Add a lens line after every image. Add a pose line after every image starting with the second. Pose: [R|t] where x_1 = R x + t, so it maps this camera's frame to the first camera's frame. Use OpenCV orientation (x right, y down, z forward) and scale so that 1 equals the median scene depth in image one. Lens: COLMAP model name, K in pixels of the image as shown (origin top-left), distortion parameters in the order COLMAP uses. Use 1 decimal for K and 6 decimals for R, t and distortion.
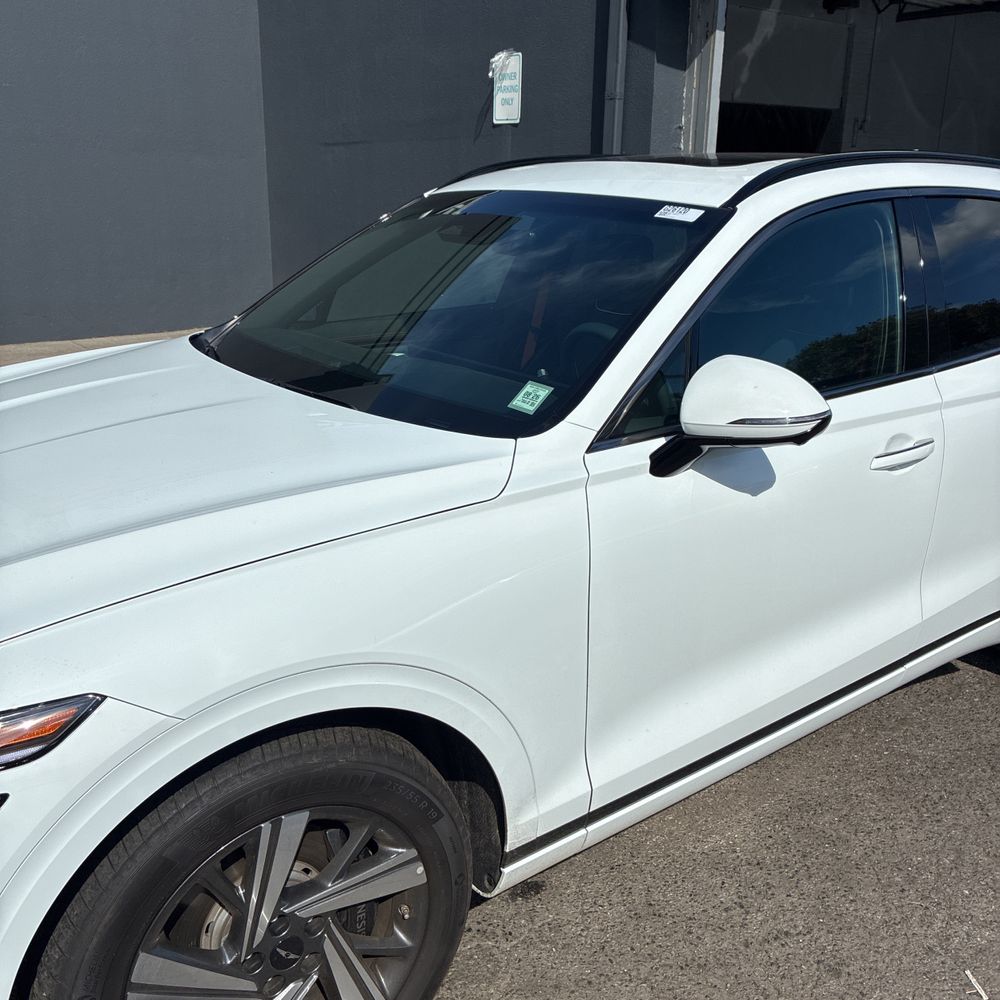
lens RADIAL K [[1016.1, 0, 495.7], [0, 1016.1, 500.6], [0, 0, 1]] dist [0.011914, 0.006859]
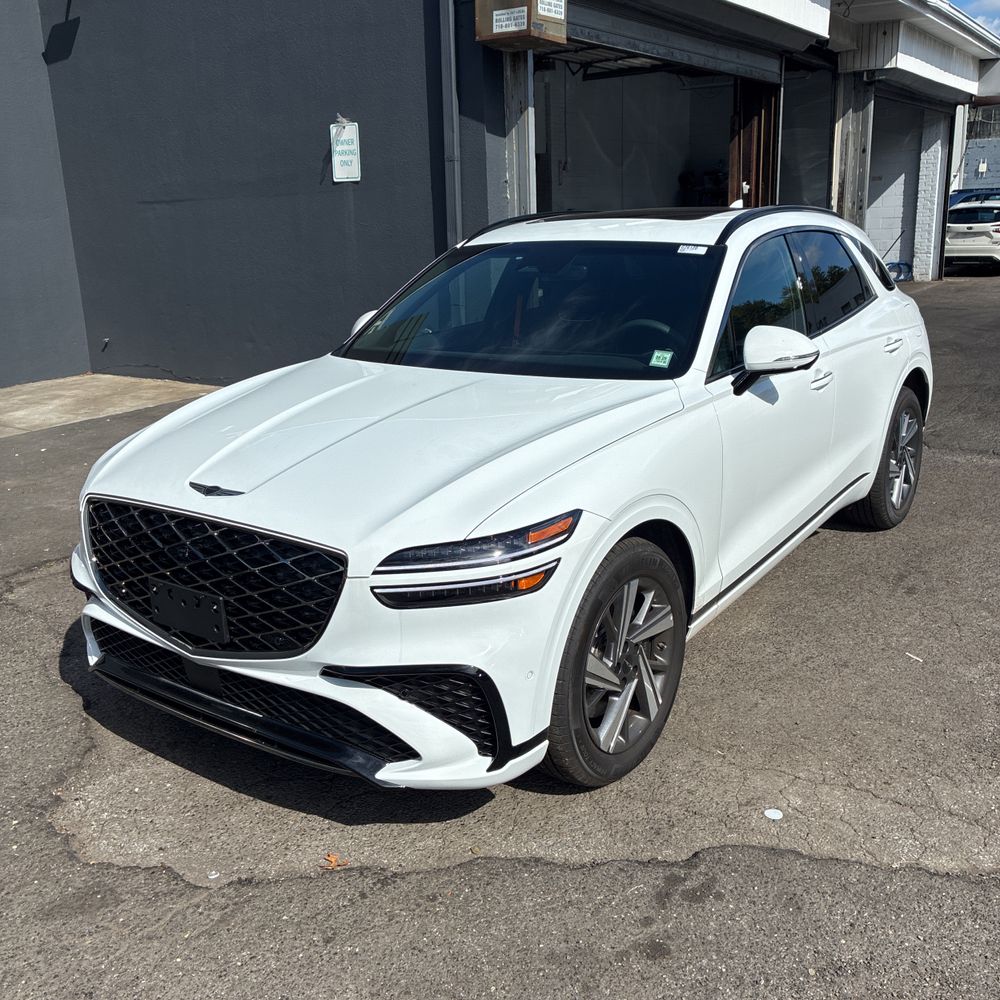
lens RADIAL K [[1016.1, 0, 495.7], [0, 1016.1, 500.6], [0, 0, 1]] dist [0.011914, 0.006859]
pose [[0.948479, -0.125216, 0.291049, -0.501159], [0.134550, 0.990832, -0.012197, 0.079392], [-0.286853, 0.050730, 0.956630, -0.371493]]
